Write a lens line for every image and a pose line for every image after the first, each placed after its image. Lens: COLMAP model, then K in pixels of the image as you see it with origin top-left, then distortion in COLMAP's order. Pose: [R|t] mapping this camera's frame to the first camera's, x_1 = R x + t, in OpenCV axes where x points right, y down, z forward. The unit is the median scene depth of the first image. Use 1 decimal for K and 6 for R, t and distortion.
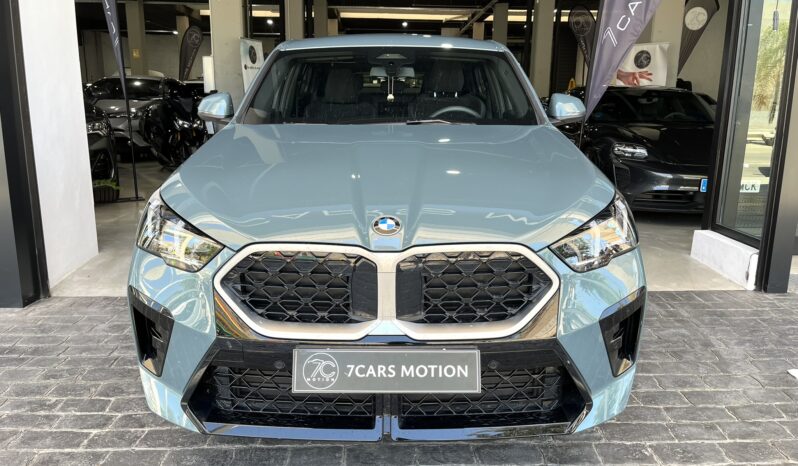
lens RADIAL K [[607.2, 0, 375.3], [0, 607.2, 224.8], [0, 0, 1]] dist [0.043993, -0.057158]
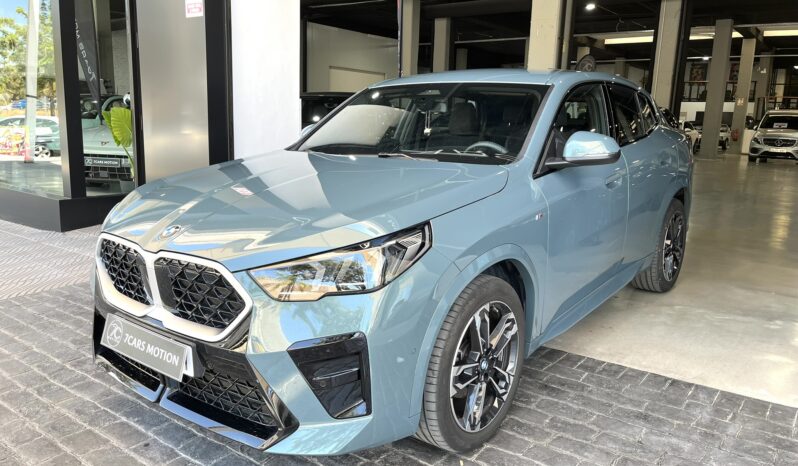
lens RADIAL K [[607.2, 0, 403.0], [0, 607.2, 233.3], [0, 0, 1]] dist [0.043993, -0.057158]
pose [[0.784665, 0.126178, -0.606944, 1.156644], [-0.144343, 0.989344, 0.019066, -0.091144], [0.602882, 0.072647, 0.794516, 0.289162]]
